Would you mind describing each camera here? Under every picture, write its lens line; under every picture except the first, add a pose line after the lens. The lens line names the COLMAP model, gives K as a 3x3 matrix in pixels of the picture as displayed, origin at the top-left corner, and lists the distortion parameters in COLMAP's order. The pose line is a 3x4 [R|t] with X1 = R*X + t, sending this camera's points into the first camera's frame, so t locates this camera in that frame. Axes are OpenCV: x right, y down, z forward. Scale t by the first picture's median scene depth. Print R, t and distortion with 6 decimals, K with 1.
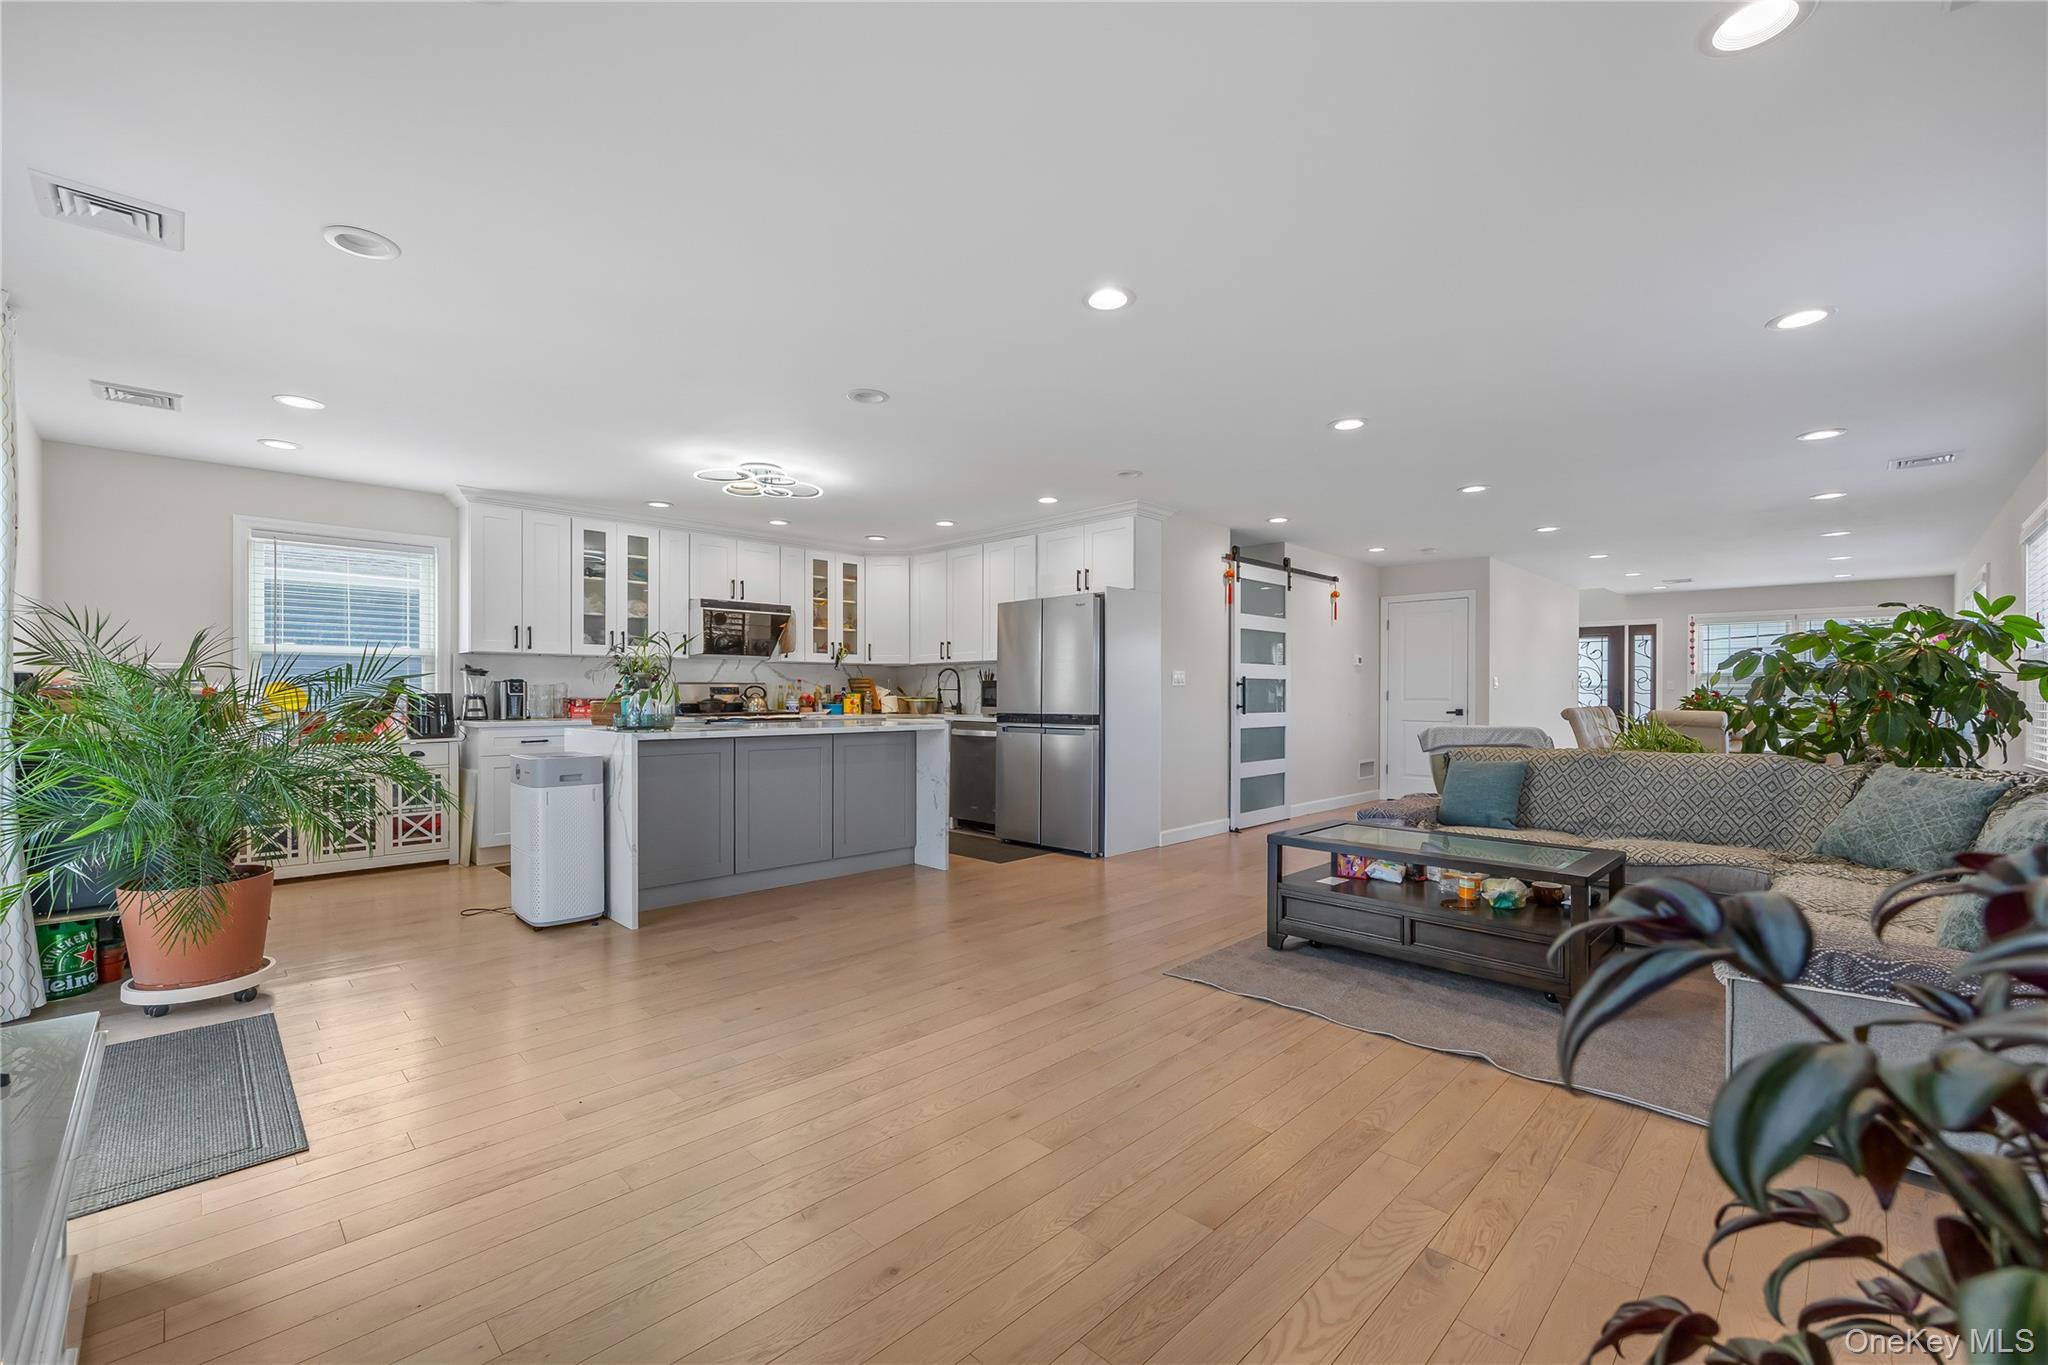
lens RADIAL K [[837.4, 0, 1046.6], [0, 837.4, 699.2], [0, 0, 1]] dist [0.002306, 0.000417]
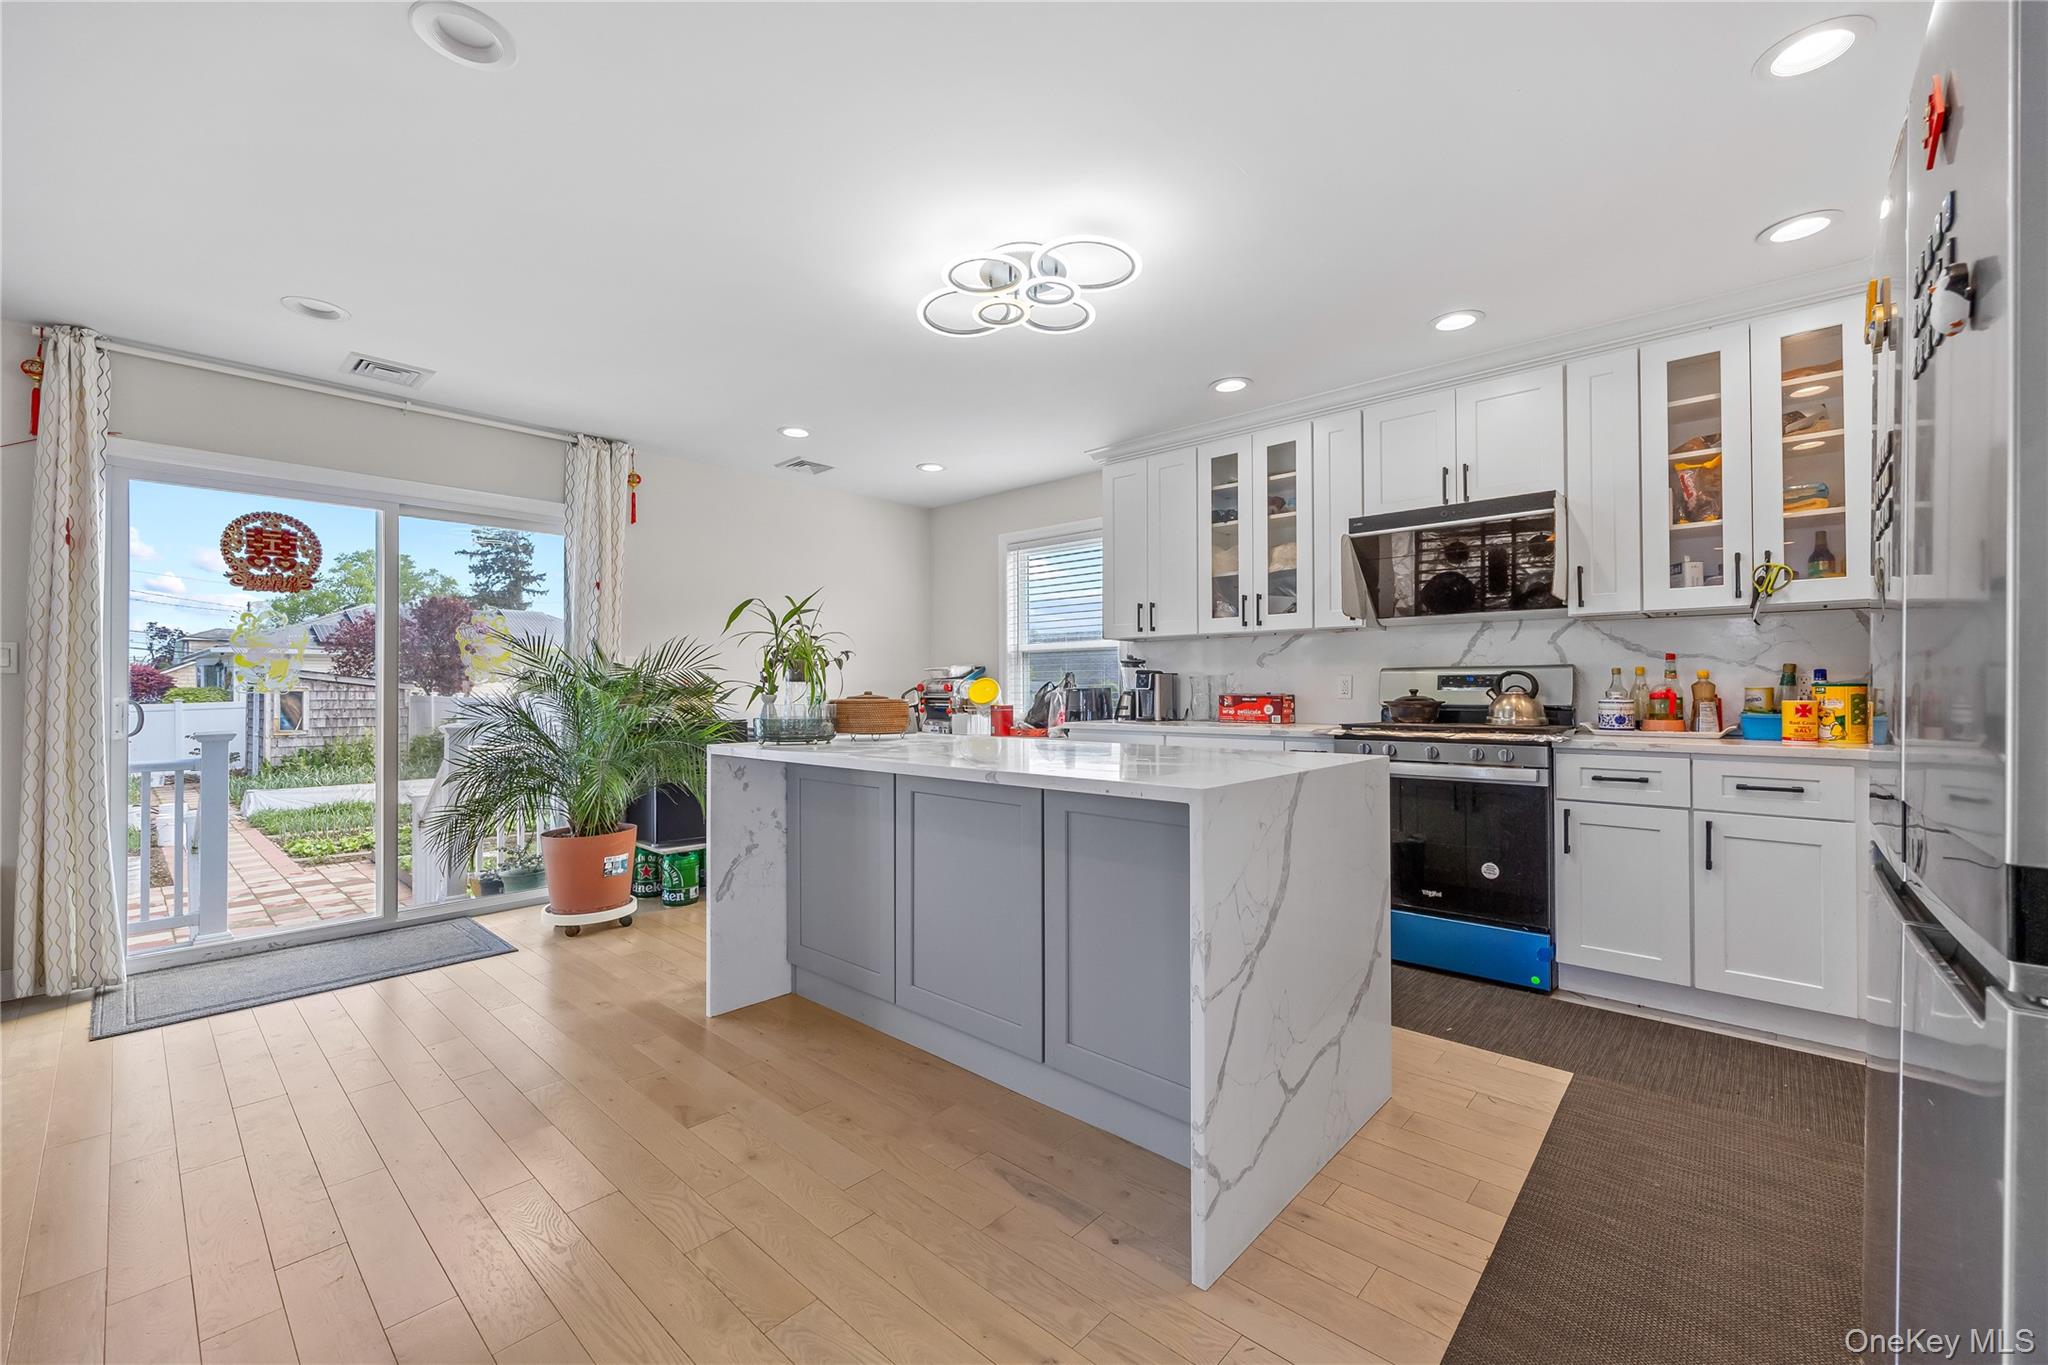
lens RADIAL K [[837.4, 0, 1026.5], [0, 837.4, 678.7], [0, 0, 1]] dist [0.002306, 0.000417]
pose [[0.023315, -0.014467, -0.999623, 0.147441], [-0.004695, 0.999883, -0.014581, -0.003283], [0.999717, 0.005033, 0.023244, 0.781526]]
